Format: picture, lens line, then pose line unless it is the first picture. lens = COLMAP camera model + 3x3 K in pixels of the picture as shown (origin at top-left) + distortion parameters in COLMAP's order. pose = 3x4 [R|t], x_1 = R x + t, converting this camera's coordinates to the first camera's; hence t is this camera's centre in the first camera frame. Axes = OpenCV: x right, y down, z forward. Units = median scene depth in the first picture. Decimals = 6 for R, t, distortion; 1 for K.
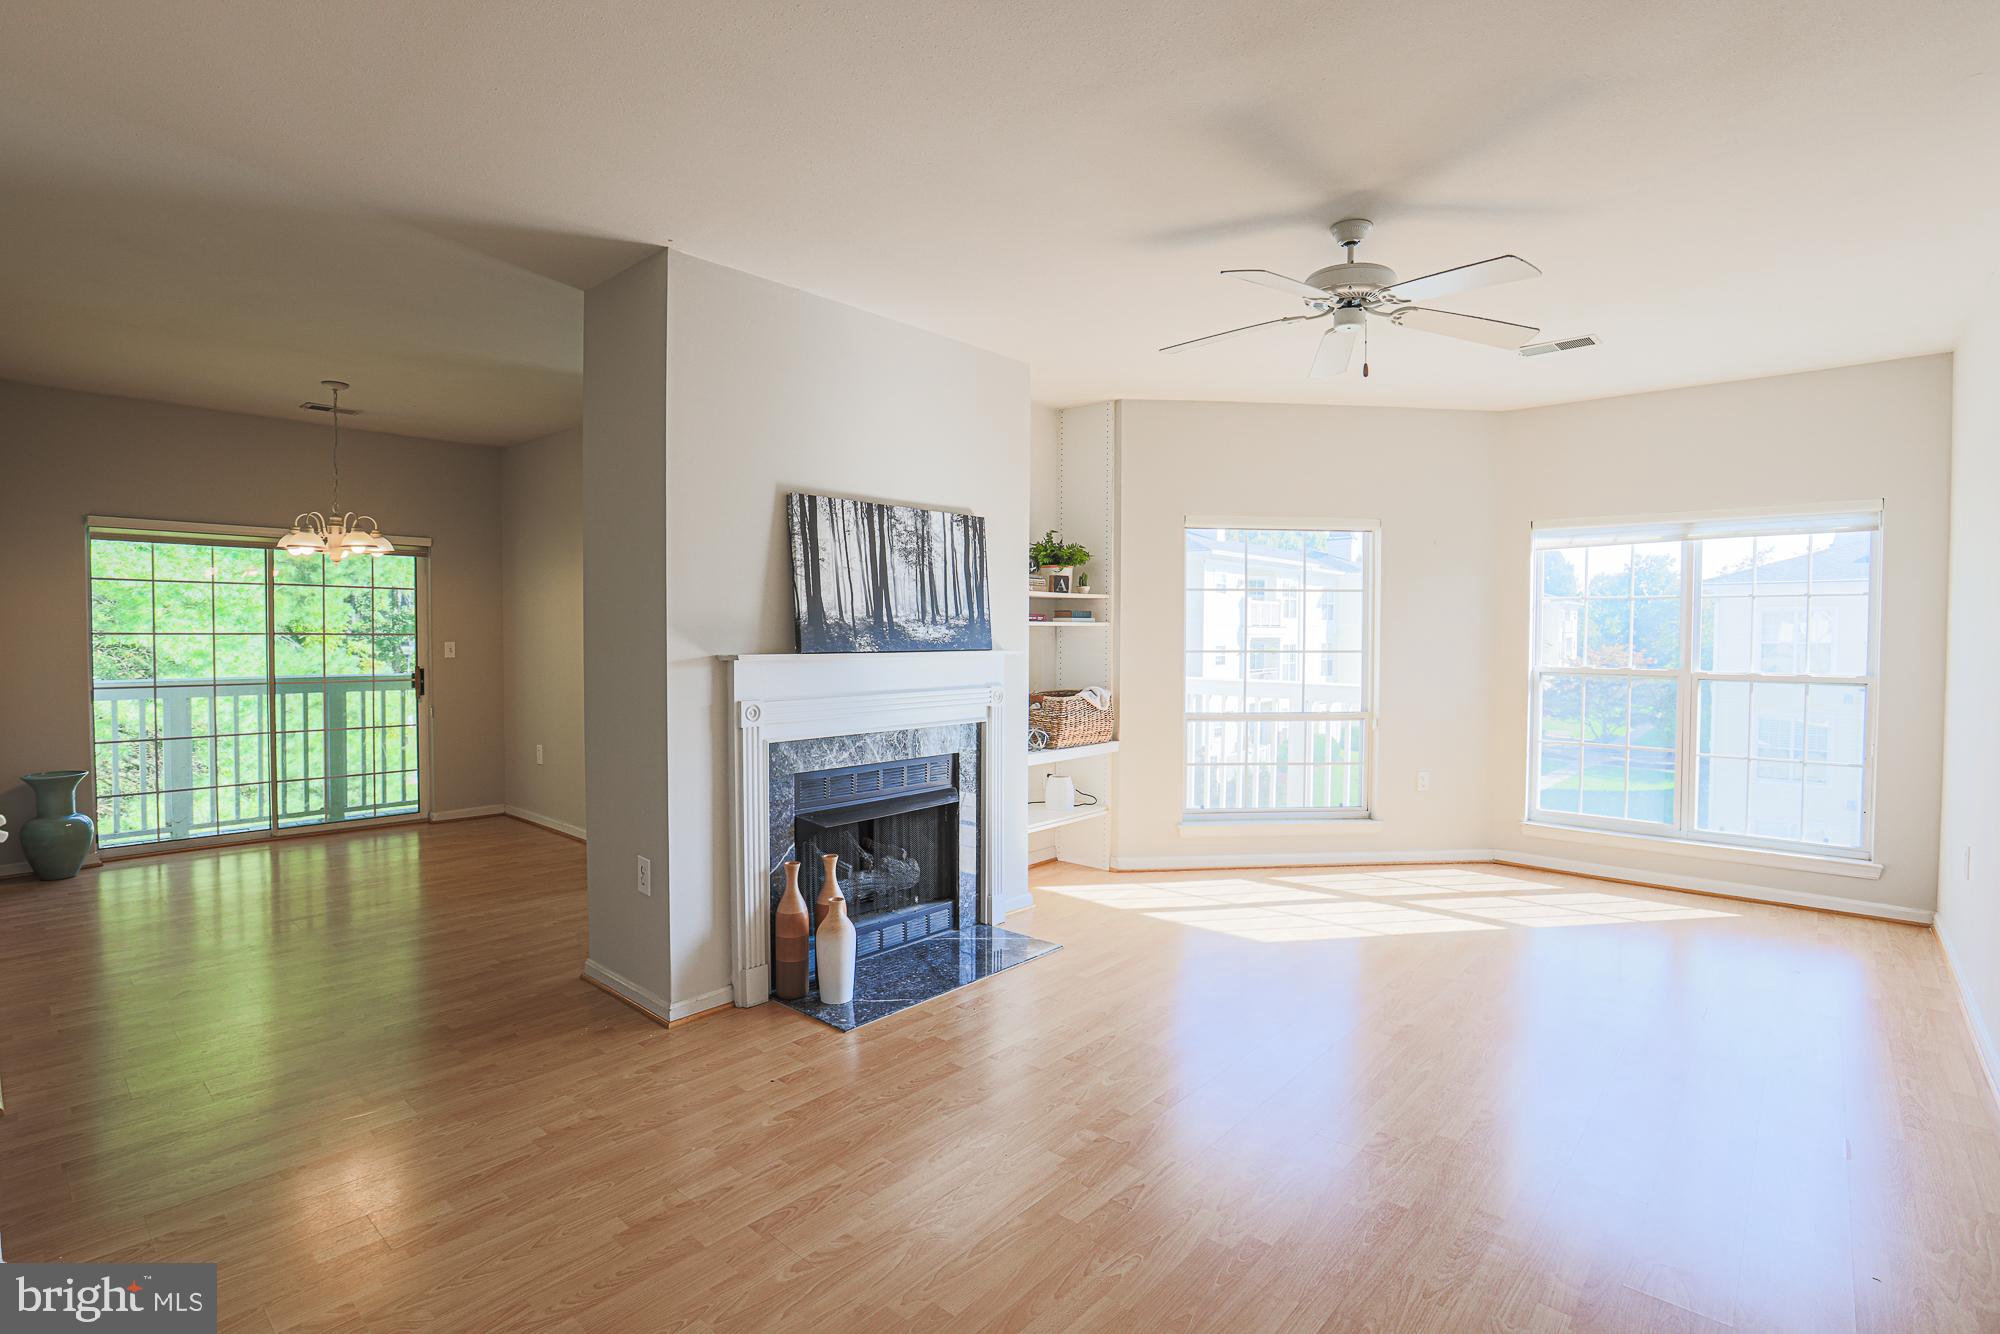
lens RADIAL K [[948.3, 0, 961.0], [0, 948.3, 661.5], [0, 0, 1]] dist [-0.002972, -0.000234]
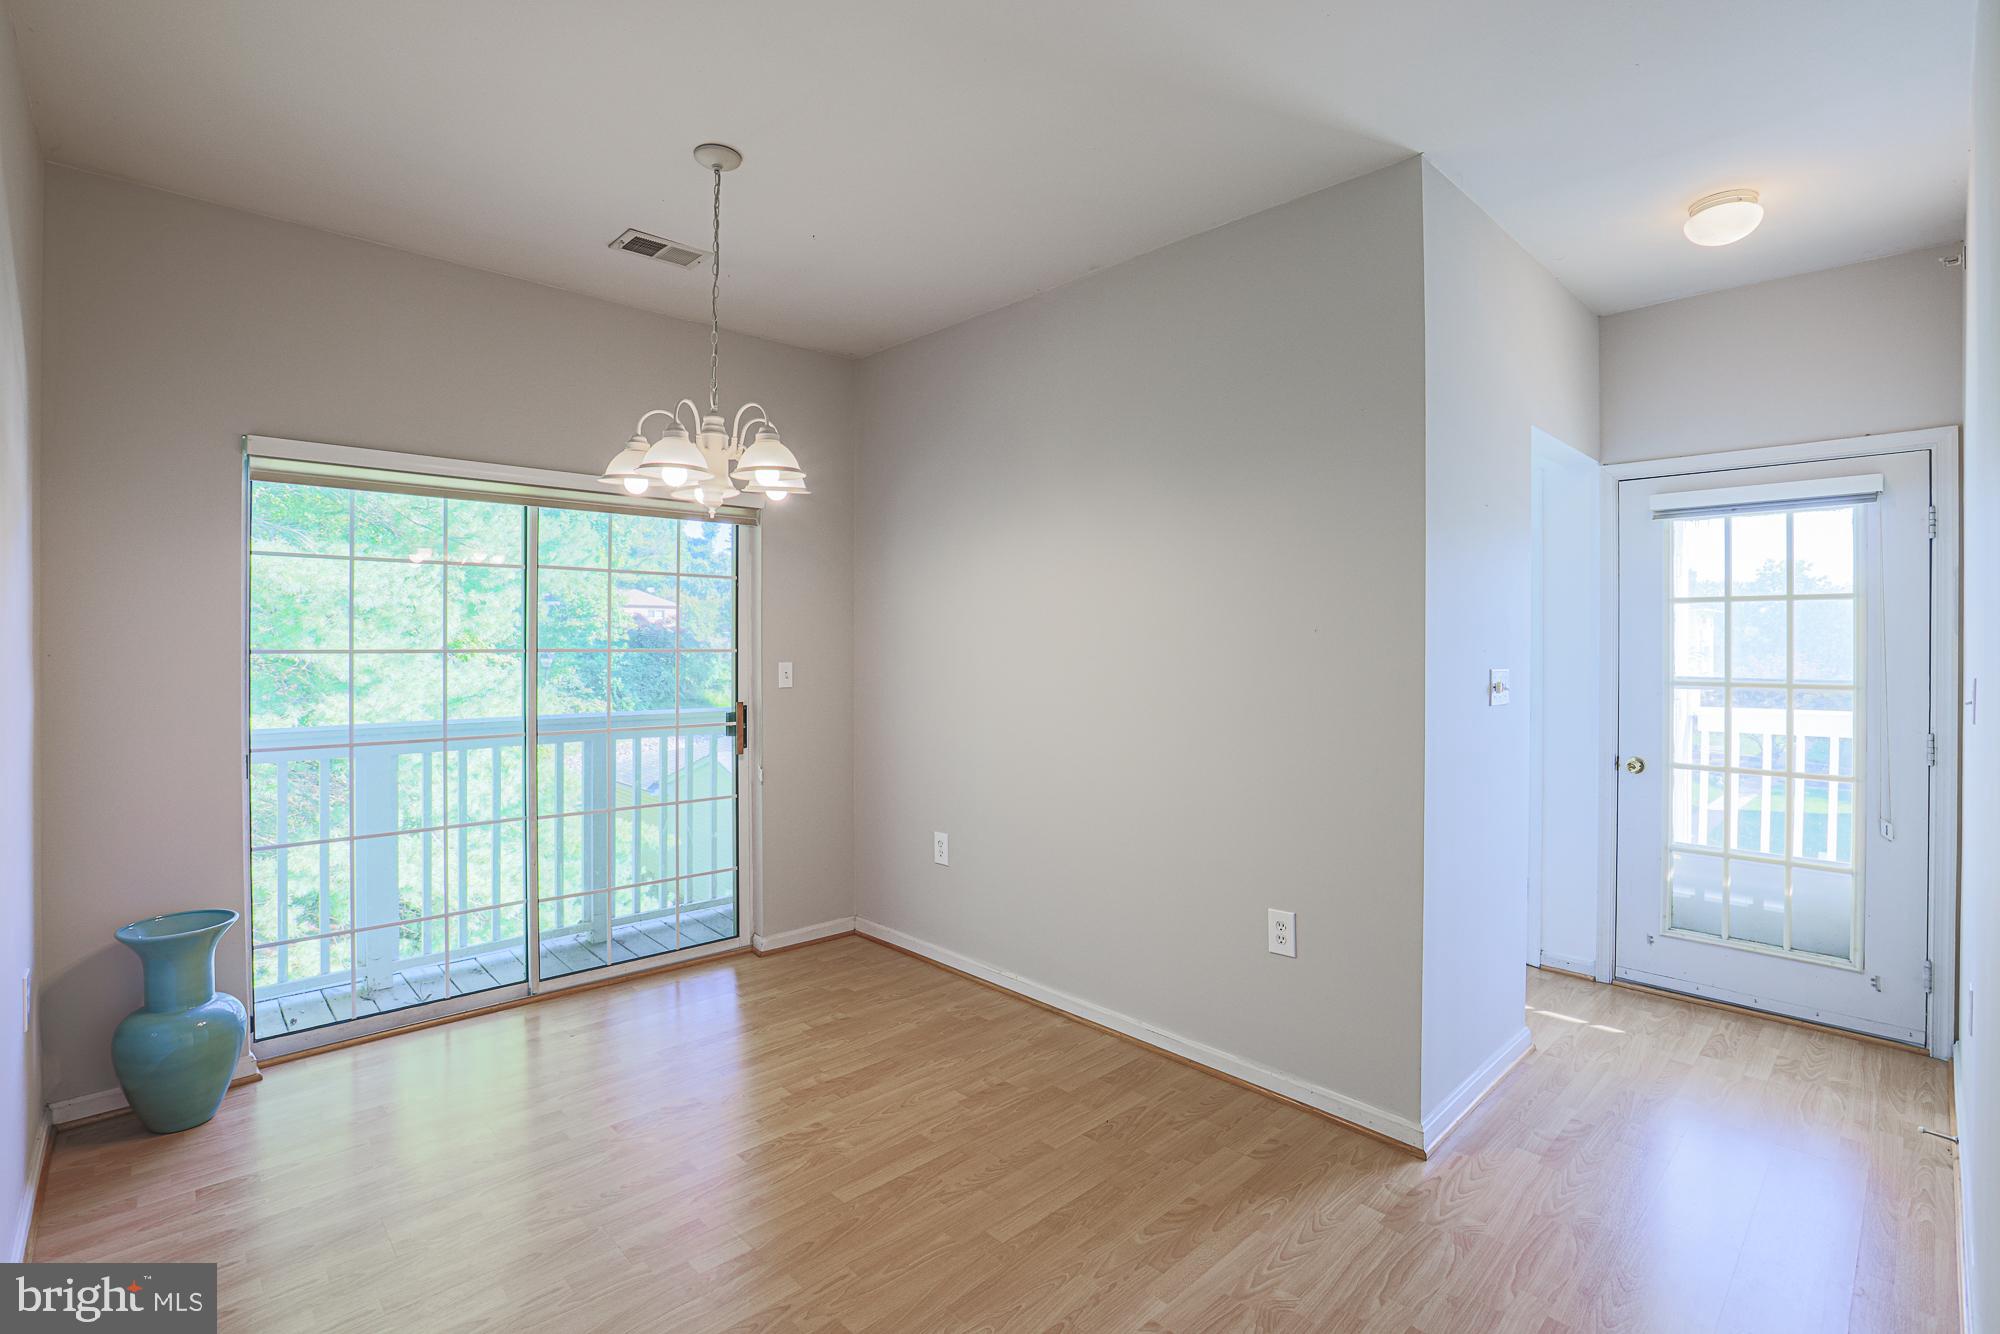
lens RADIAL K [[928.0, 0, 1007.5], [0, 928.0, 640.3], [0, 0, 1]] dist [-0.058900, 0.023061]
pose [[0.998961, -0.004218, -0.045375, -0.396195], [0.002785, 0.999496, -0.031612, -0.016413], [0.045485, 0.031453, 0.998470, 0.433202]]
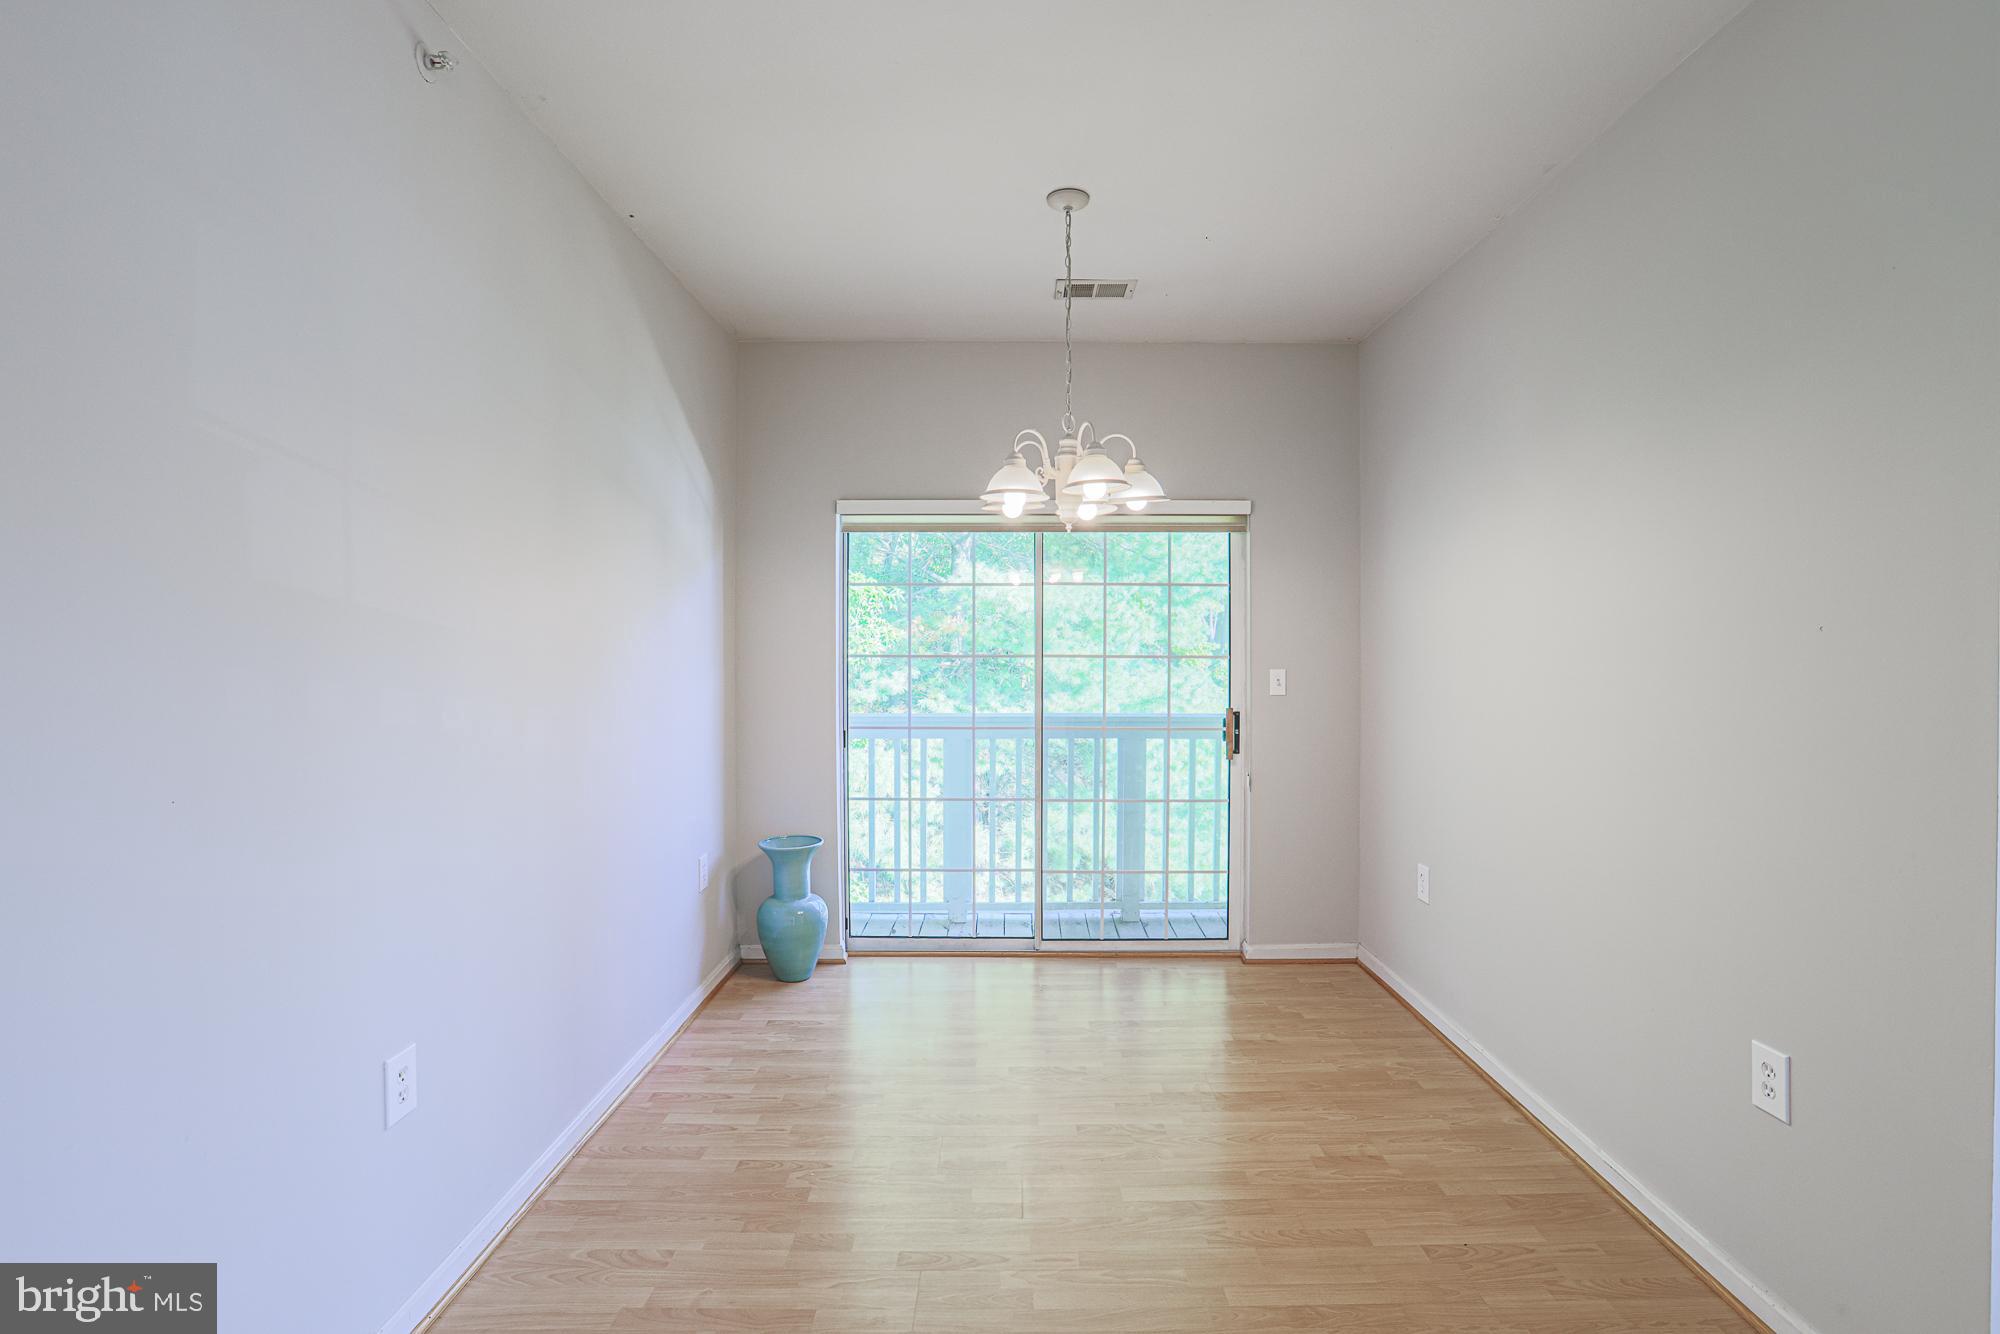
lens RADIAL K [[931.6, 0, 1007.1], [0, 931.6, 653.2], [0, 0, 1]] dist [-0.059403, 0.024247]
pose [[0.689418, -0.003410, -0.724356, -0.247251], [-0.016457, 0.999657, -0.020370, -0.016818], [0.724177, 0.025964, 0.689125, 0.502923]]
